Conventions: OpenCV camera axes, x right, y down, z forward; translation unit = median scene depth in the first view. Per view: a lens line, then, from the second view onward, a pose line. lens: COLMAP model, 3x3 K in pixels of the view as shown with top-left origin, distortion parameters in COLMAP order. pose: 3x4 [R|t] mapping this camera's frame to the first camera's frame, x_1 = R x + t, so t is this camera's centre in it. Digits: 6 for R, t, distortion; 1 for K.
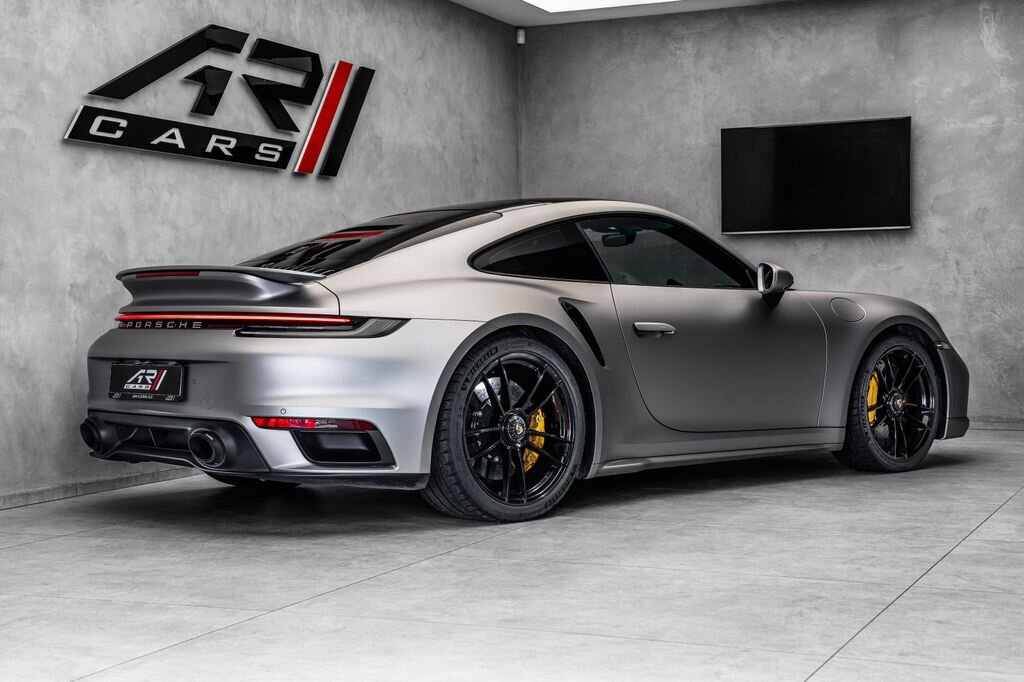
lens RADIAL K [[1655.3, 0, 512.0], [0, 1655.3, 341.0], [0, 0, 1]] dist [0.266910, -0.154490]
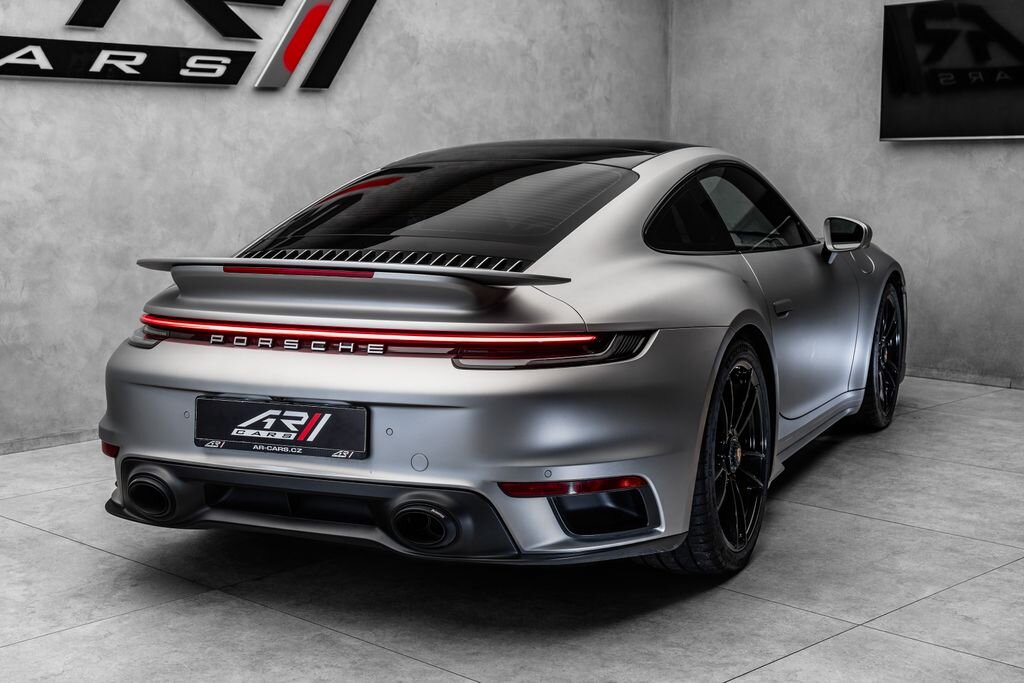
lens RADIAL K [[1491.6, 0, 512.0], [0, 1491.6, 341.5], [0, 0, 1]] dist [0.196969, -0.052242]
pose [[0.933093, 0.052229, -0.355822, 0.236154], [-0.011532, 0.993235, 0.115549, -0.052571], [0.359450, -0.103715, 0.927383, 0.261519]]
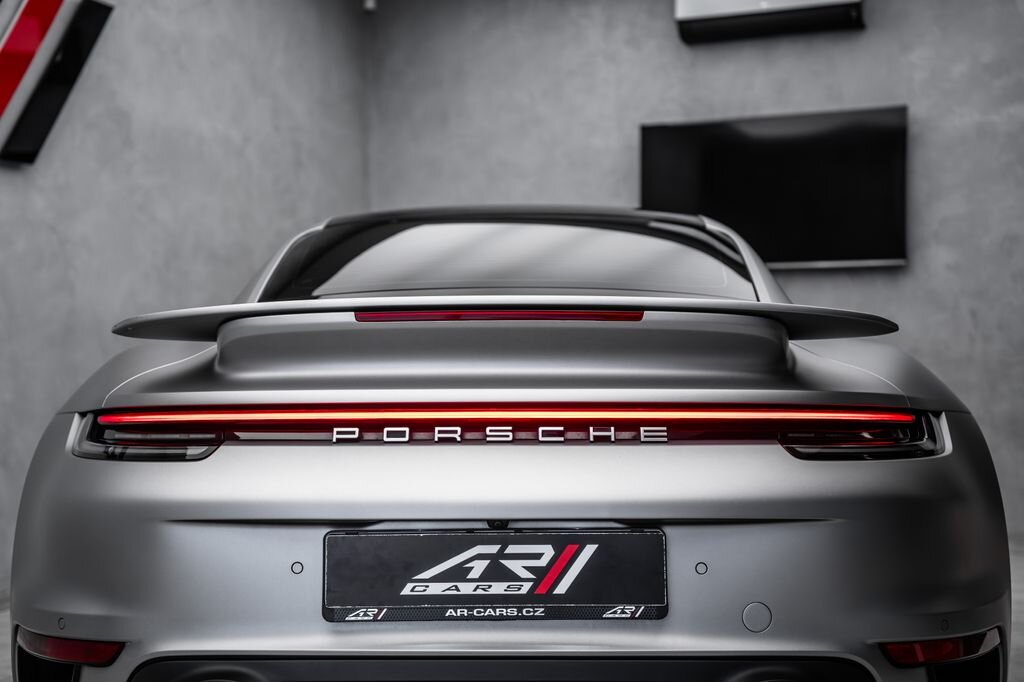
lens RADIAL K [[1512.1, 0, 512.0], [0, 1512.1, 341.0], [0, 0, 1]] dist [0.282864, 0.028169]
pose [[0.998944, 0.007431, 0.045338, 0.042322], [-0.006188, 0.999603, -0.027493, -0.015626], [-0.045524, 0.027184, 0.998593, 0.360877]]
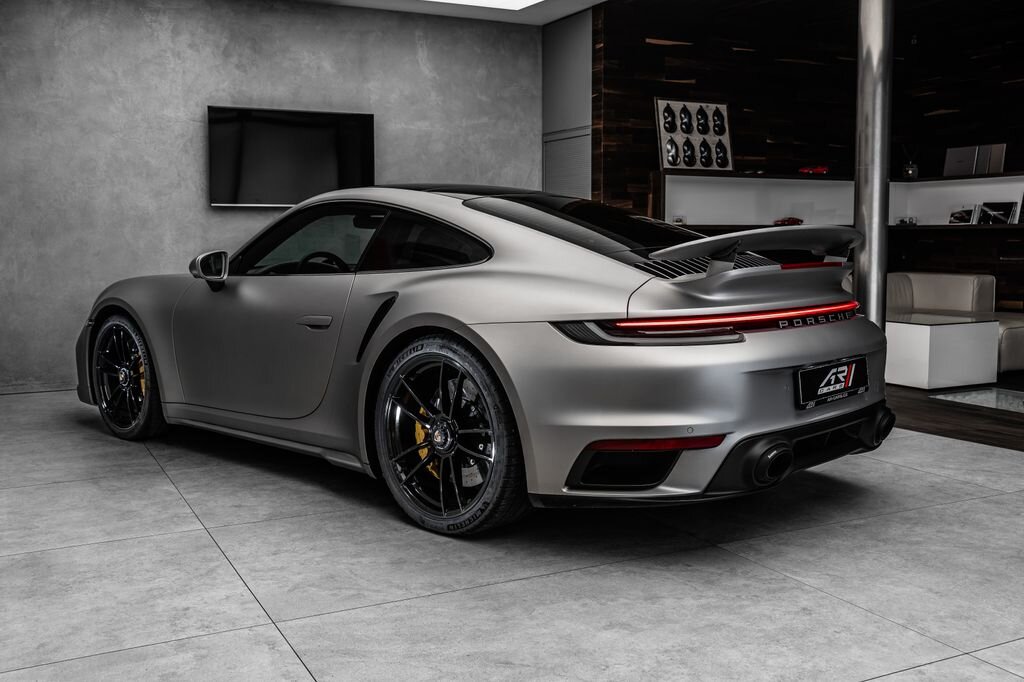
lens RADIAL K [[1018.5, 0, 512.0], [0, 1018.5, 341.0], [0, 0, 1]] dist [0.012988, 0.027054]
pose [[0.630143, -0.073271, 0.773014, -0.277213], [0.014408, 0.996470, 0.082706, -0.030221], [-0.776346, -0.040979, 0.628974, 0.456087]]
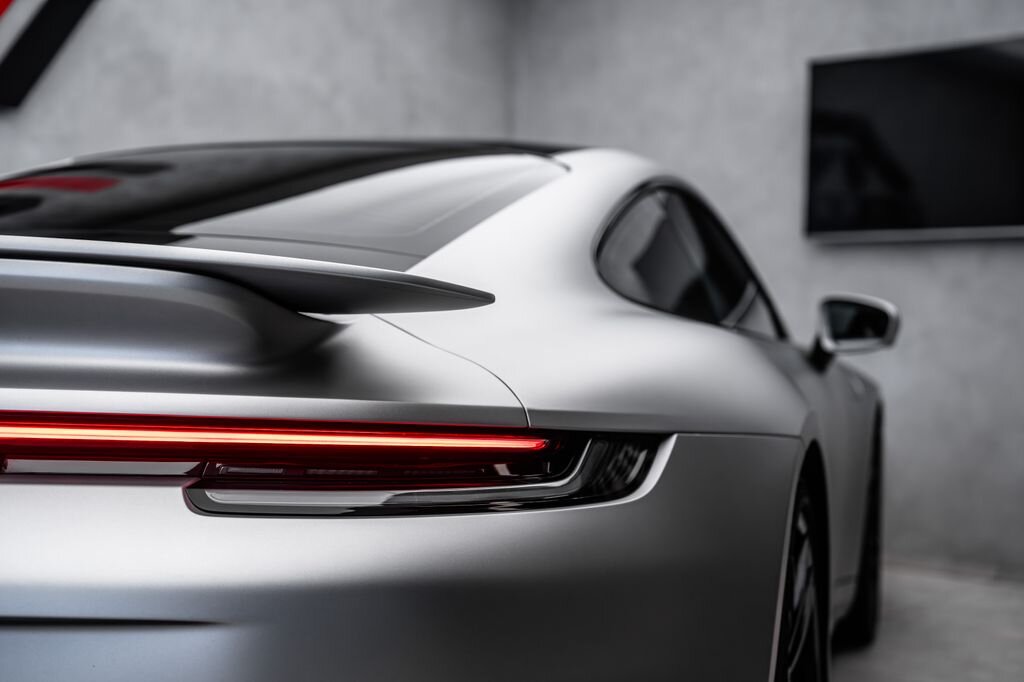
lens RADIAL K [[1512.1, 0, 512.0], [0, 1512.1, 341.0], [0, 0, 1]] dist [0.282864, 0.028169]
pose [[0.975244, 0.032639, -0.218710, 0.152878], [-0.035587, 0.999321, -0.009552, -0.019478], [0.218249, 0.017099, 0.975743, 0.462120]]
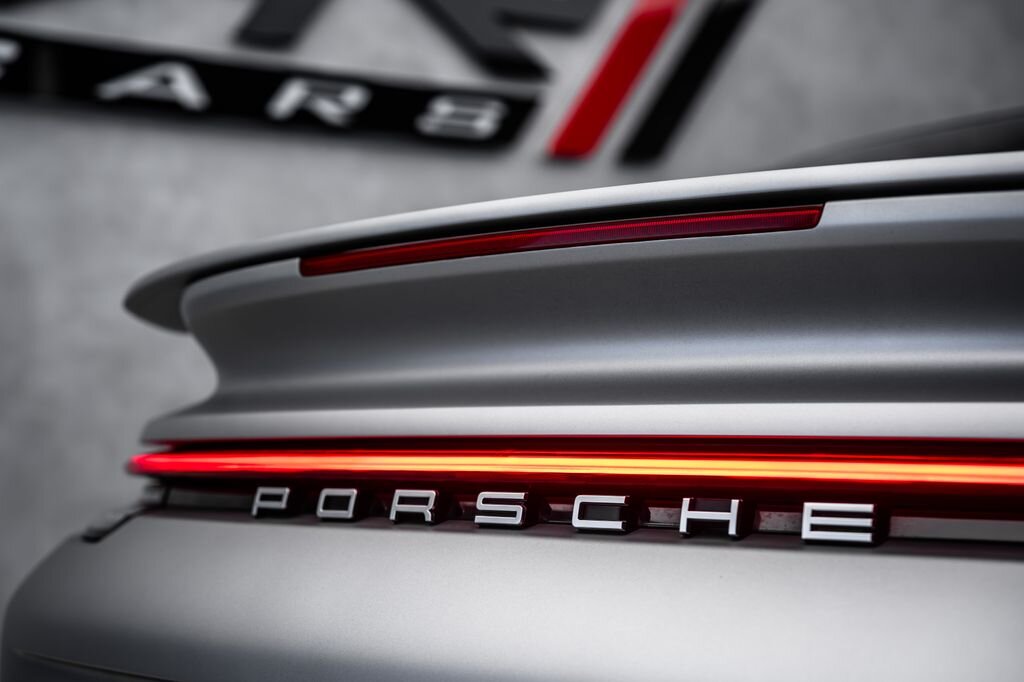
lens RADIAL K [[1512.1, 0, 512.0], [0, 1512.1, 341.0], [0, 0, 1]] dist [0.282864, 0.028169]
pose [[0.830668, -0.028072, -0.556060, 0.108005], [-0.002542, 0.998526, -0.054207, -0.013509], [0.556762, 0.046442, 0.829373, 0.506037]]
